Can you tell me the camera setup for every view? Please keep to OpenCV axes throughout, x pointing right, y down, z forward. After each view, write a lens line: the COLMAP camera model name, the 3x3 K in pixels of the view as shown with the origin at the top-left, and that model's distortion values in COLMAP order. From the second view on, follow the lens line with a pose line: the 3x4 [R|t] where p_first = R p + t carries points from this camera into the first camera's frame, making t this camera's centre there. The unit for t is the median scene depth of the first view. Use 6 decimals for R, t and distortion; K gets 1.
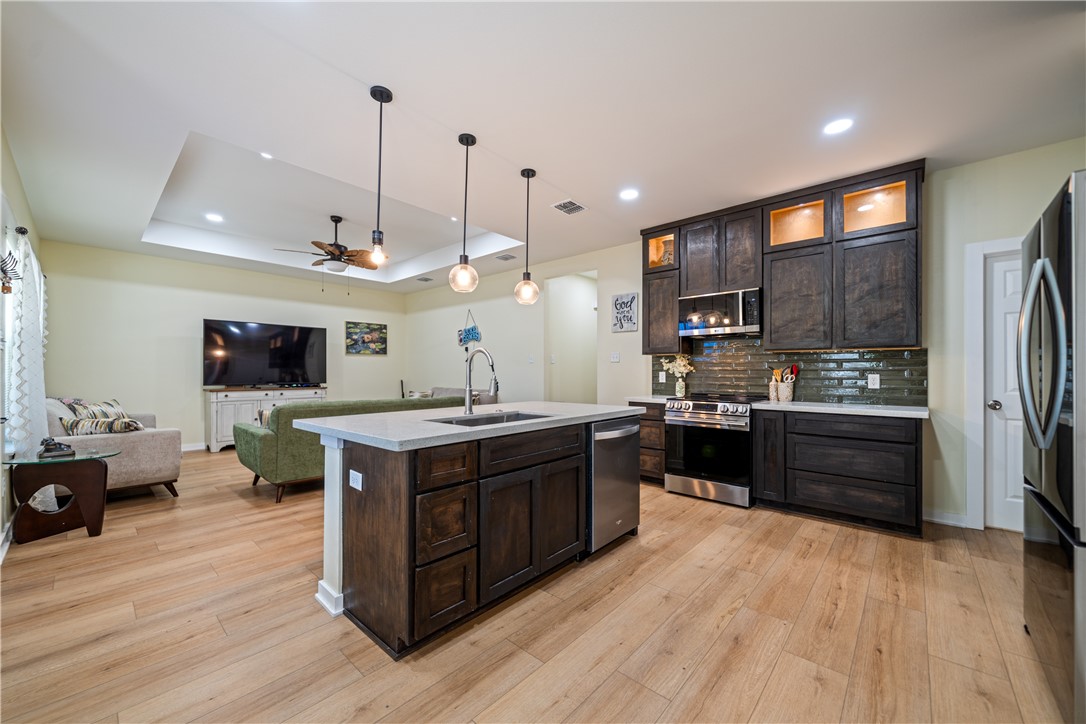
lens RADIAL K [[411.6, 0, 543.0], [0, 411.6, 370.0], [0, 0, 1]] dist [0.000963, 0.000037]
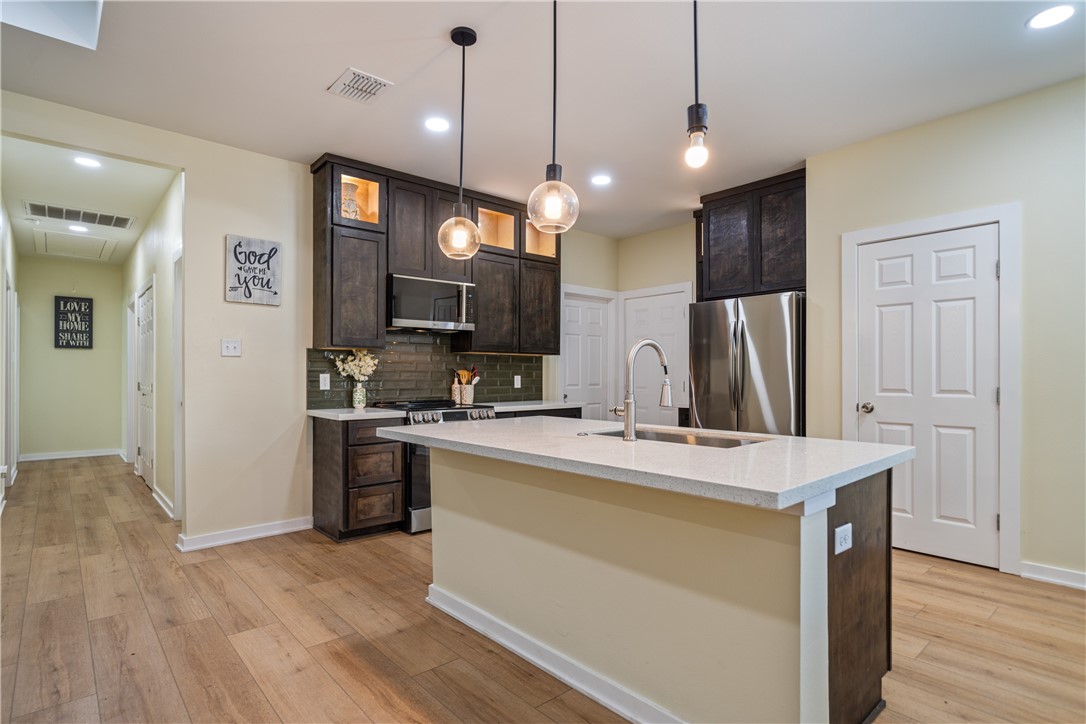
lens RADIAL K [[551.6, 0, 539.5], [0, 551.6, 373.9], [0, 0, 1]] dist [-0.000265, 0.000024]
pose [[0.118224, -0.000930, 0.992986, -0.525141], [-0.003426, 0.999993, 0.001344, 0.001924], [-0.992981, -0.003561, 0.118220, 0.518268]]
